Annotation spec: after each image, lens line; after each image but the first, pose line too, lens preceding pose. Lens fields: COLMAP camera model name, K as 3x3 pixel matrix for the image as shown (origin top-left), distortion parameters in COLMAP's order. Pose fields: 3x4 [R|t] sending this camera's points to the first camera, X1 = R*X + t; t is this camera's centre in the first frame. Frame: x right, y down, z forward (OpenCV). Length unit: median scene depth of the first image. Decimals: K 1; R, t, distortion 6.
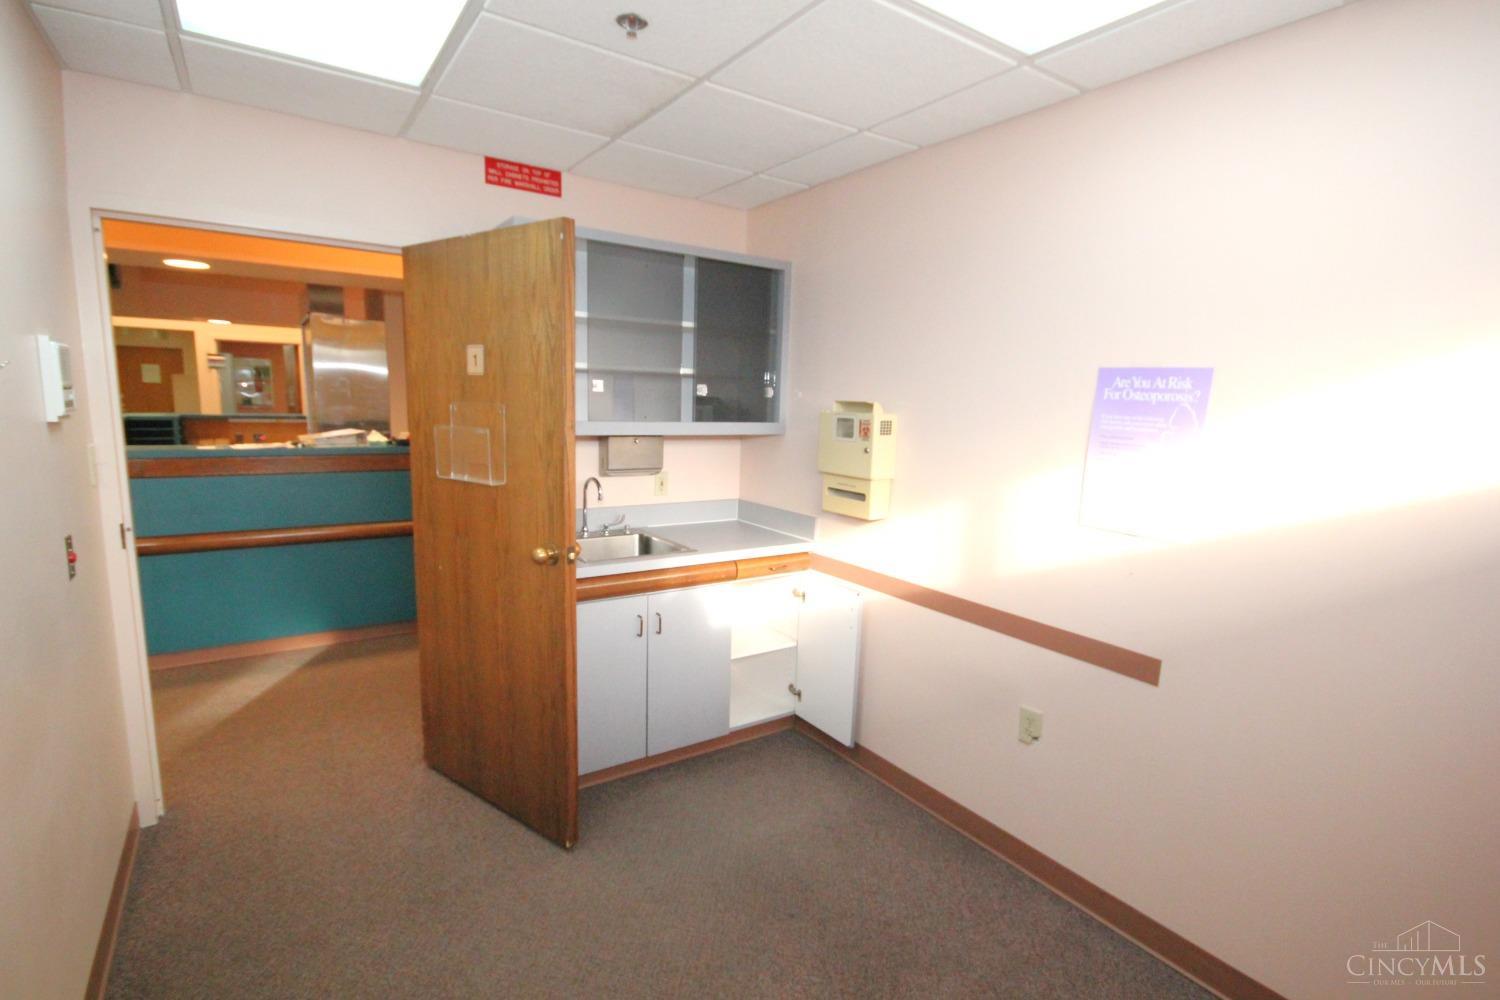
lens RADIAL K [[721.2, 0, 750.0], [0, 721.2, 500.0], [0, 0, 1]] dist [-0.001297, 0.000006]
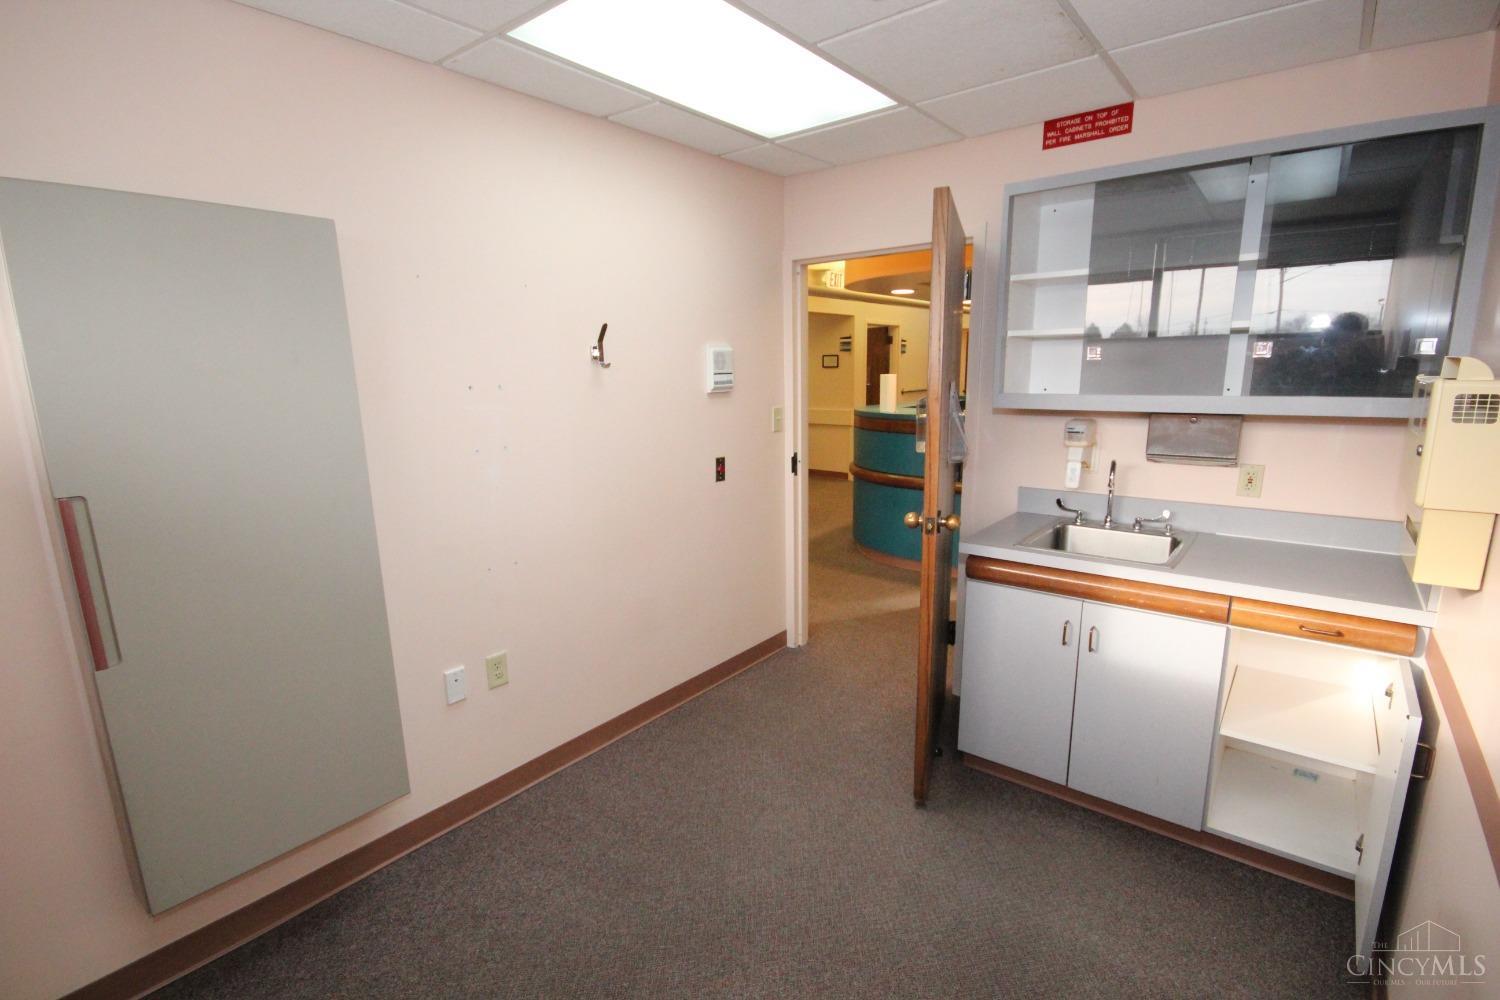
lens RADIAL K [[703.1, 0, 750.0], [0, 703.1, 500.0], [0, 0, 1]] dist [0.002331, 0.000063]
pose [[0.290094, 0.145730, -0.945837, 0.489575], [-0.109633, 0.986892, 0.118430, -0.038621], [0.950698, 0.069339, 0.302268, 0.362362]]
